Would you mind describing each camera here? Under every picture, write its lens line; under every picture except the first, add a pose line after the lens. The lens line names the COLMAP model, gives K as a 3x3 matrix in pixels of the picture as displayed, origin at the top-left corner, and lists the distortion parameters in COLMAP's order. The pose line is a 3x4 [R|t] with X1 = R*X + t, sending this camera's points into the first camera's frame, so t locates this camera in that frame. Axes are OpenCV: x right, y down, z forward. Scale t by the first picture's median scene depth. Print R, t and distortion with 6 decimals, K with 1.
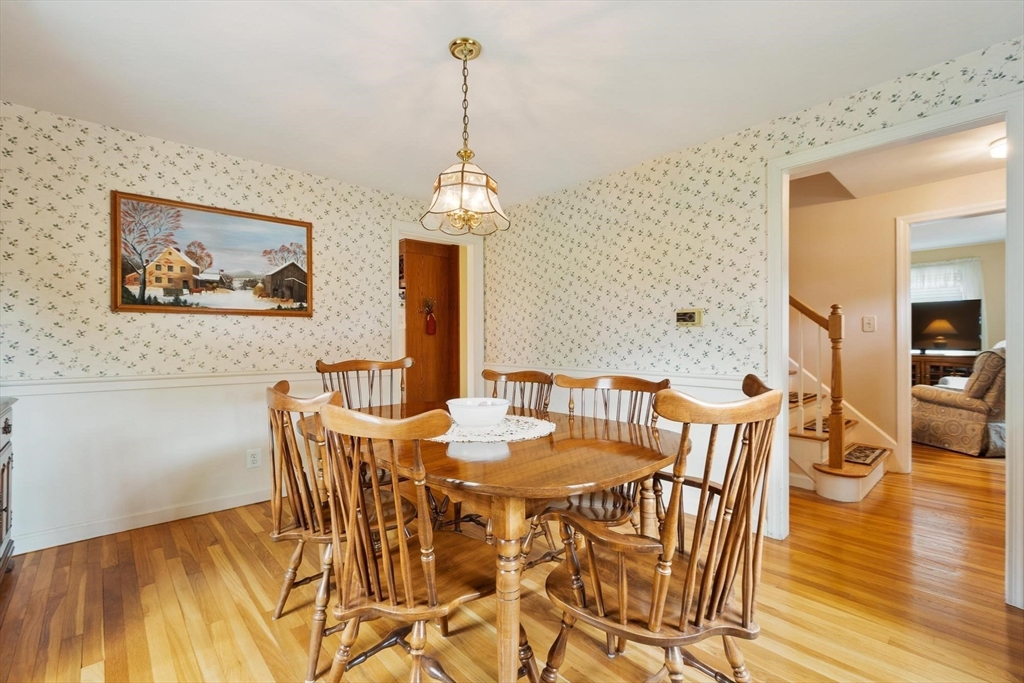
lens RADIAL K [[457.9, 0, 512.0], [0, 457.9, 341.5], [0, 0, 1]] dist [-0.001207, 0.000226]
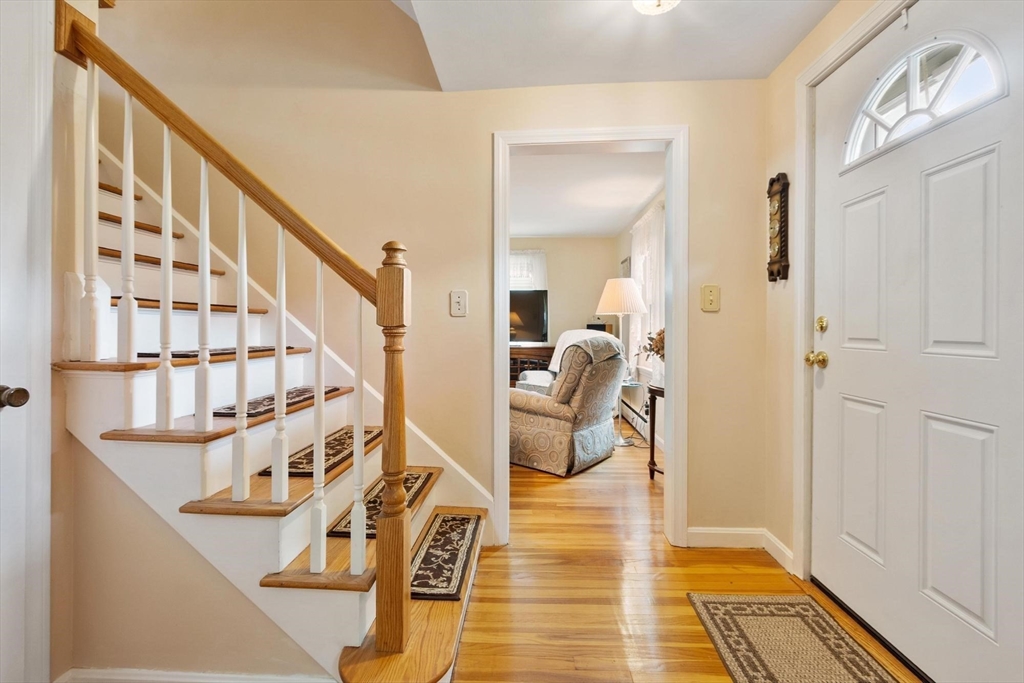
lens RADIAL K [[457.9, 0, 512.0], [0, 457.9, 341.5], [0, 0, 1]] dist [-0.001207, 0.000226]
pose [[0.711733, -0.009942, 0.702380, 0.389125], [-0.006349, 0.999768, 0.020585, -0.001535], [-0.702422, -0.019111, 0.711504, 0.498093]]
